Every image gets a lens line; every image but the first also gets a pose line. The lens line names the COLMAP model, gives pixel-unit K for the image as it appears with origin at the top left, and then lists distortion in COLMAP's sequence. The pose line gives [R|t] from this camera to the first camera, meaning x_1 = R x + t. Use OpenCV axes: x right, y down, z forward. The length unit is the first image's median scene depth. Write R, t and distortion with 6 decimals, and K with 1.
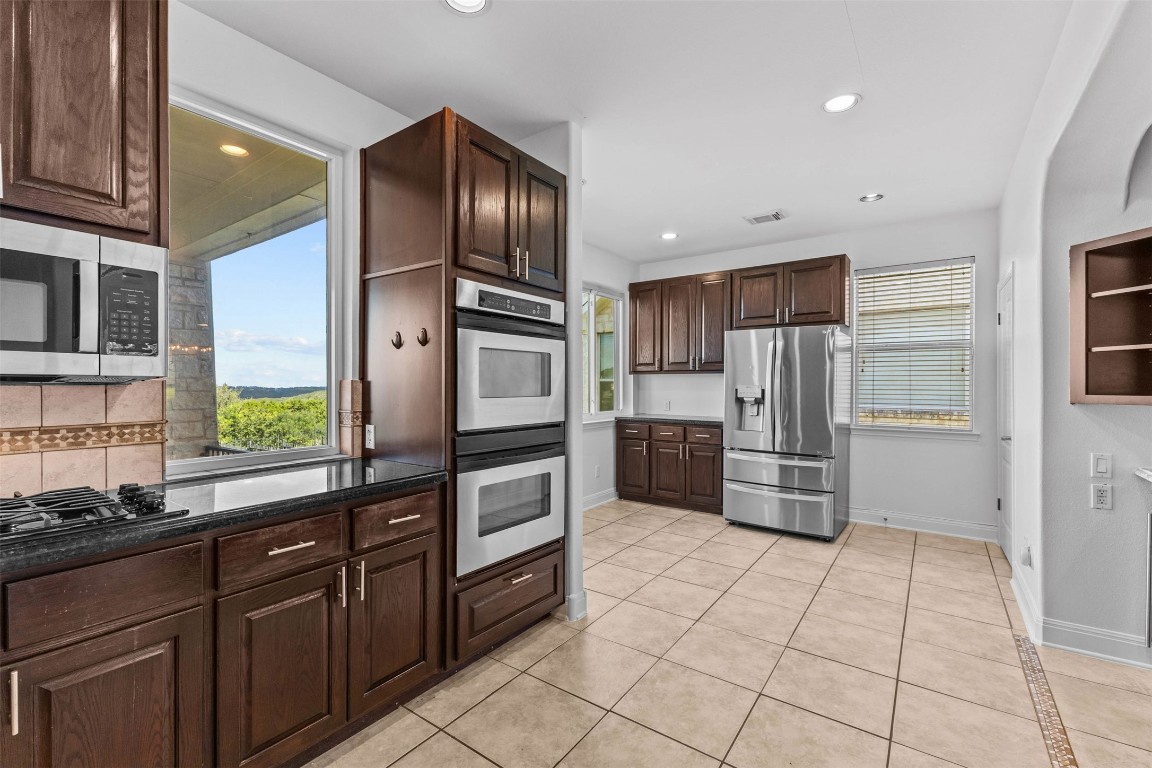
lens RADIAL K [[495.3, 0, 570.5], [0, 495.3, 388.7], [0, 0, 1]] dist [0.001995, 0.000119]
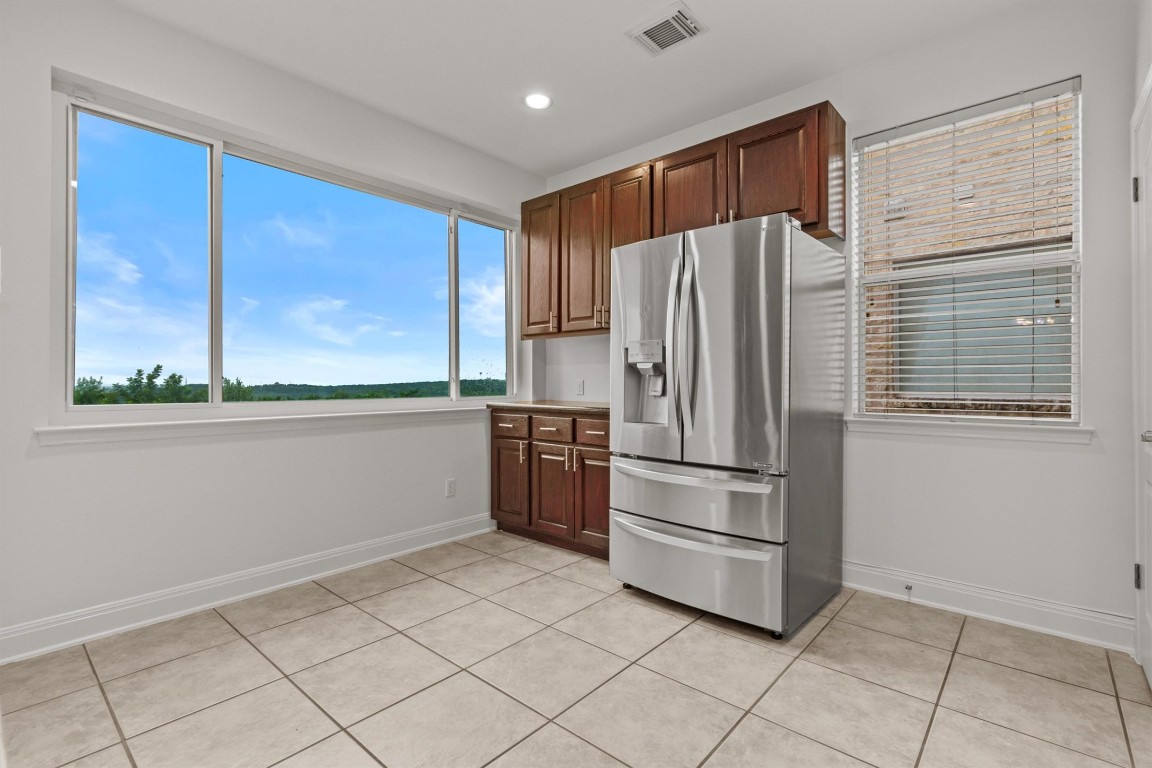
lens RADIAL K [[531.2, 0, 576.0], [0, 531.2, 384.0], [0, 0, 1]] dist [0.000552, -0.000296]
pose [[0.996082, -0.003313, -0.088374, 0.324927], [0.003210, 0.999994, -0.001303, 0.040259], [0.088377, 0.001014, 0.996087, 0.388032]]
